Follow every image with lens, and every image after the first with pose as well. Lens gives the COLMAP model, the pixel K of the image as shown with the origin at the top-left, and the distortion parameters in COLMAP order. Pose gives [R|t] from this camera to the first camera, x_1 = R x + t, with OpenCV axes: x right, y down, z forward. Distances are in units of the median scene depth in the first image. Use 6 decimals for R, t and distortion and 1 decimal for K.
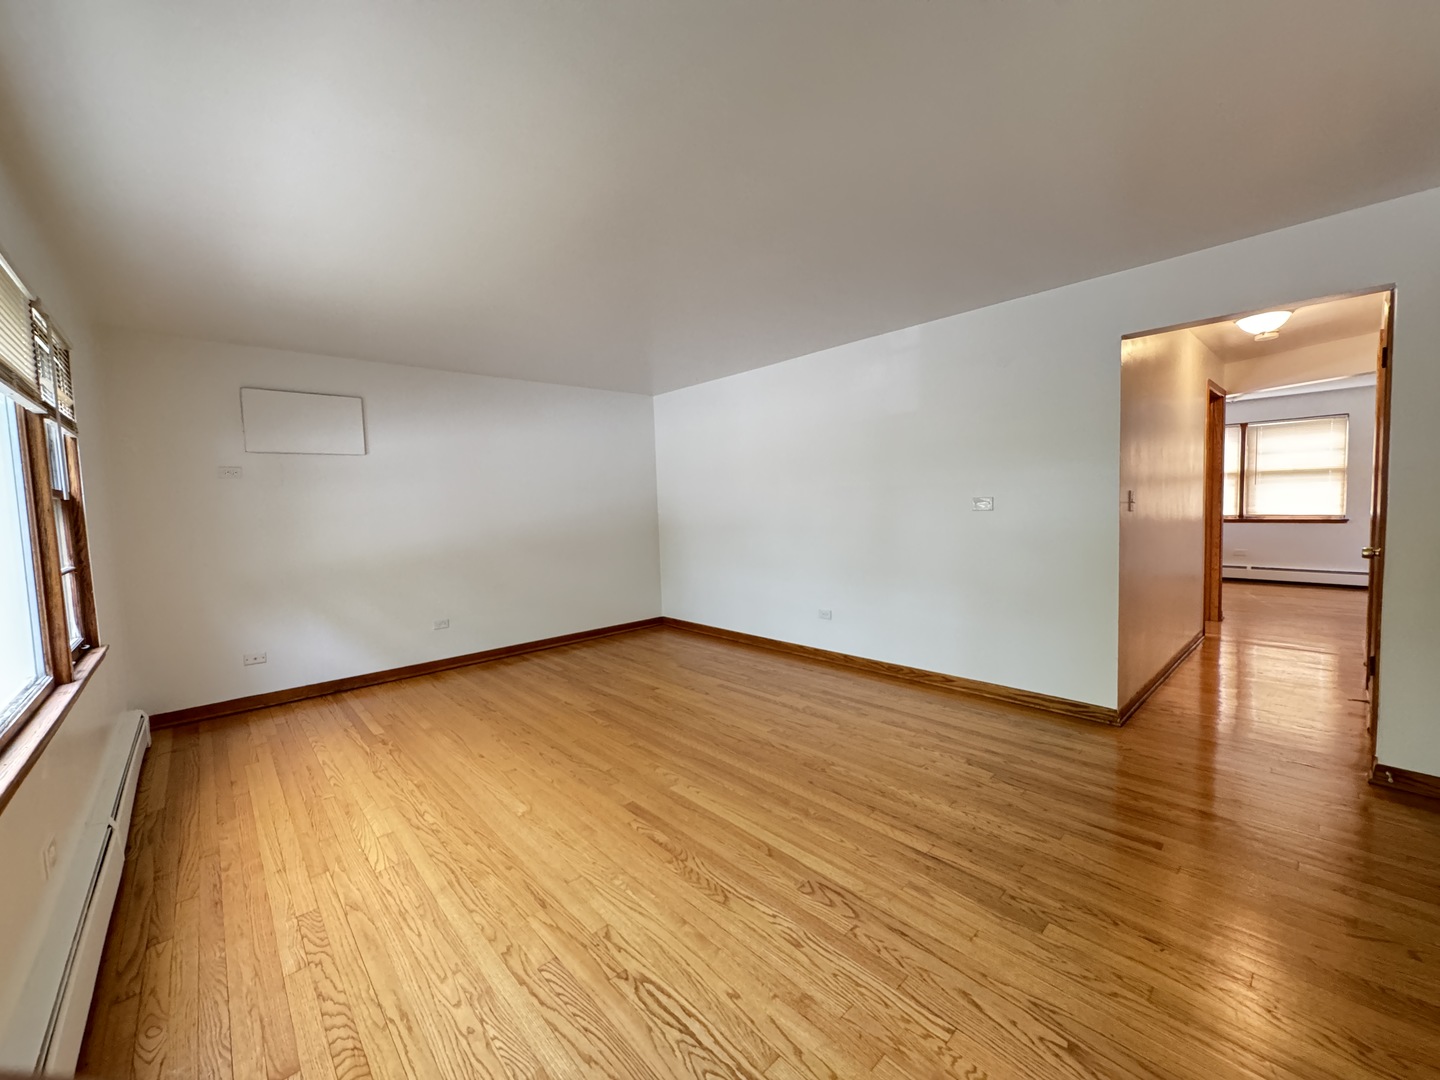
lens RADIAL K [[575.4, 0, 720.1], [0, 575.4, 537.9], [0, 0, 1]] dist [-0.002609, 0.000073]
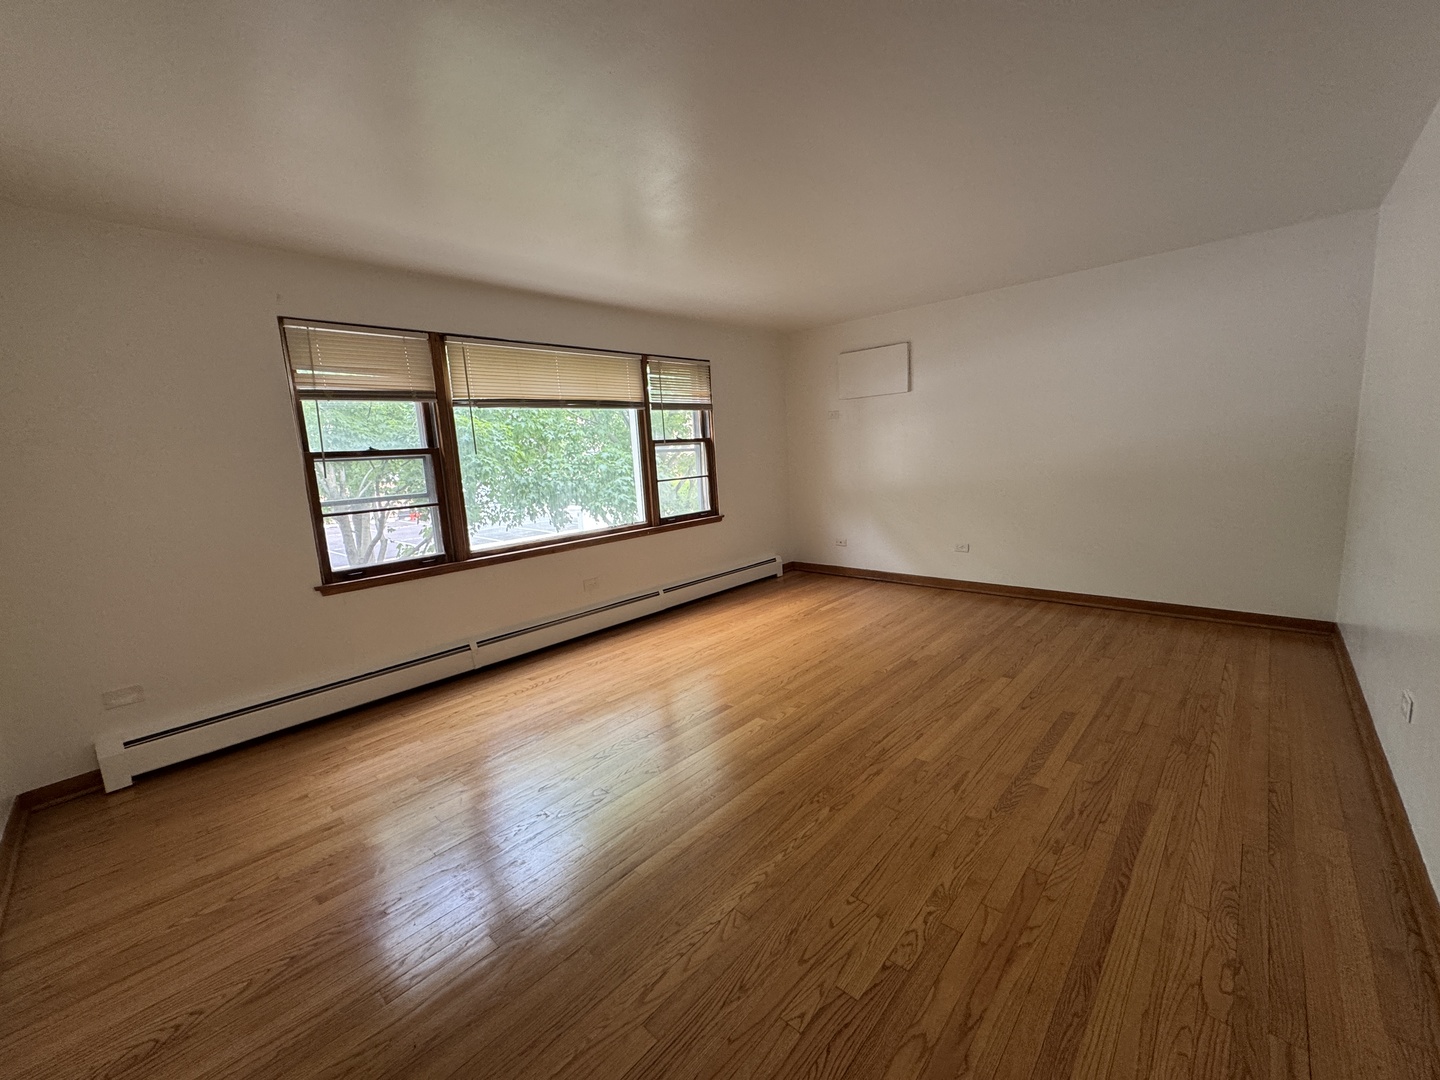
lens RADIAL K [[575.4, 0, 720.1], [0, 575.4, 537.9], [0, 0, 1]] dist [-0.002609, 0.000073]
pose [[0.080640, 0.177988, -0.980723, 0.675393], [-0.009107, 0.984018, 0.177837, -0.067929], [0.996702, -0.005409, 0.080972, 0.625394]]
